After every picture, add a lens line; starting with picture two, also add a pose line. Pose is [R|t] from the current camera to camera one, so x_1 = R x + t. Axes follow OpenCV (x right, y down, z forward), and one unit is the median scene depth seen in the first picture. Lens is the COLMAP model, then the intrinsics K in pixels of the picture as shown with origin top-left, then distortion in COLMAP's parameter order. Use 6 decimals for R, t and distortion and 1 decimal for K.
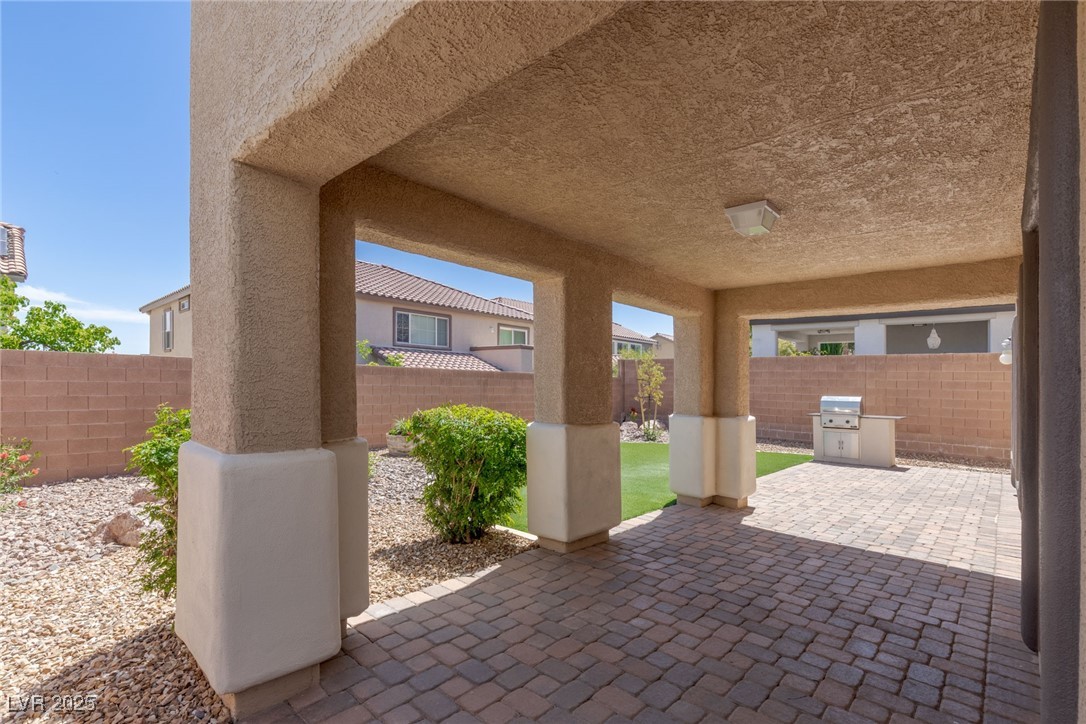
lens RADIAL K [[496.8, 0, 559.6], [0, 496.8, 386.3], [0, 0, 1]] dist [-0.001065, -0.000263]
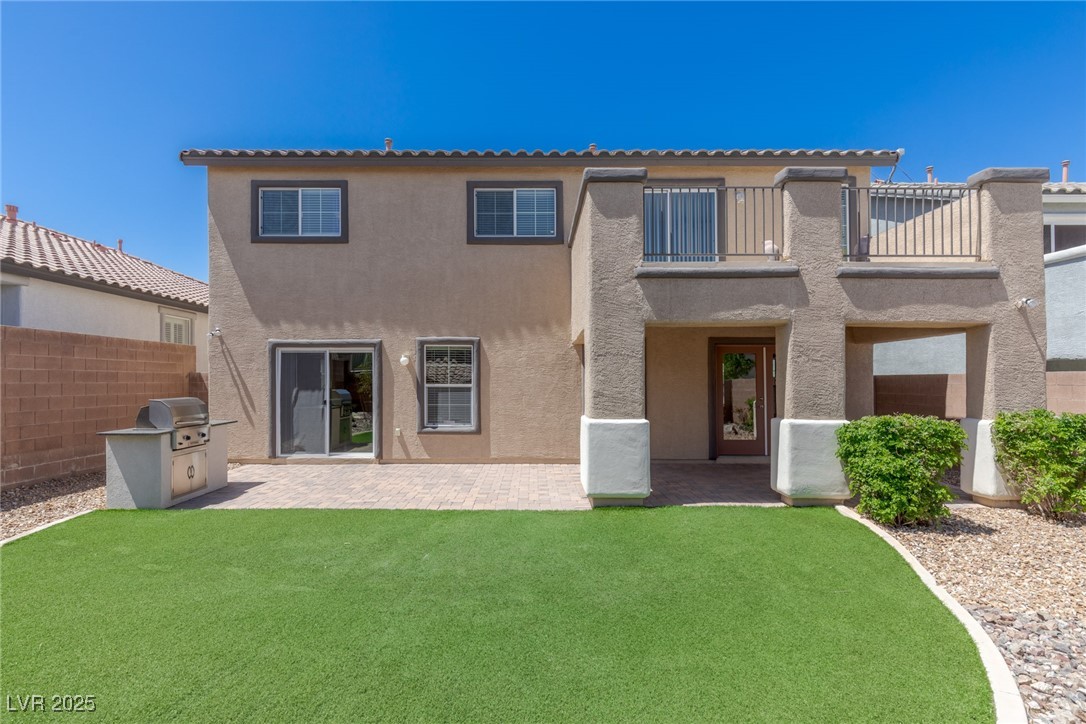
lens RADIAL K [[488.0, 0, 544.1], [0, 488.0, 369.5], [0, 0, 1]] dist [0.010615, -0.000370]
pose [[-0.631471, -0.007234, 0.775366, -0.190797], [-0.011899, 0.999929, -0.000361, -0.018886], [-0.775308, -0.009454, -0.631512, 0.860179]]
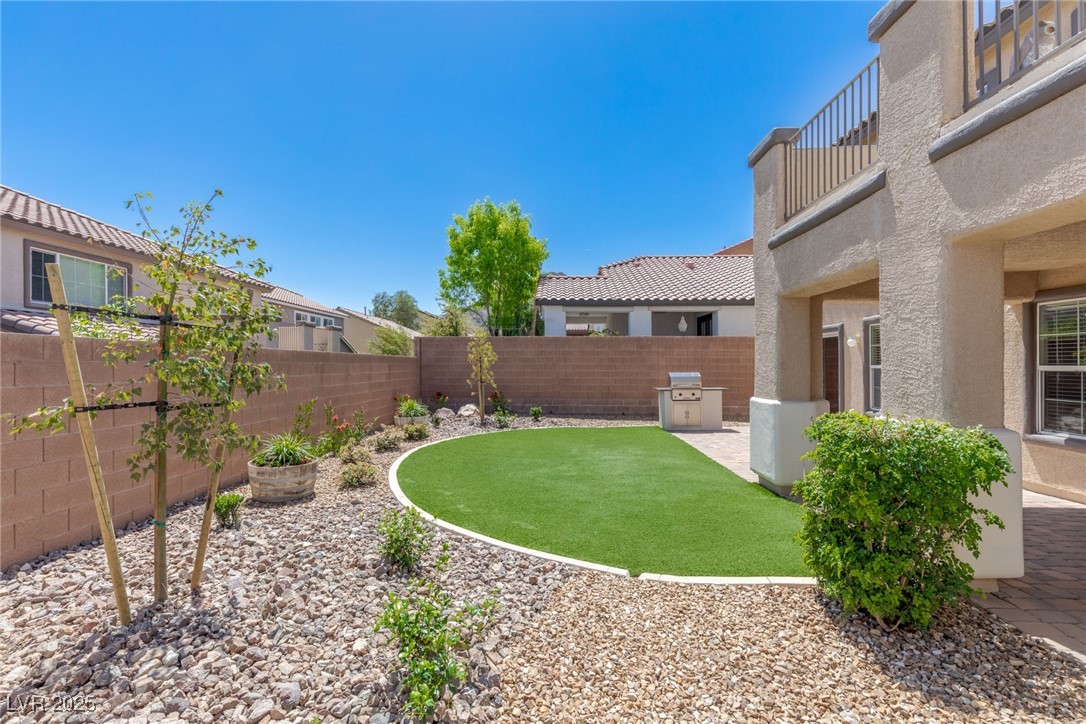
lens RADIAL K [[488.0, 0, 544.1], [0, 488.0, 369.5], [0, 0, 1]] dist [0.010615, -0.000370]
pose [[0.778616, -0.028623, 0.626847, -0.323952], [0.020992, 0.999588, 0.019568, -0.012640], [-0.627149, -0.002077, 0.778896, 0.269743]]
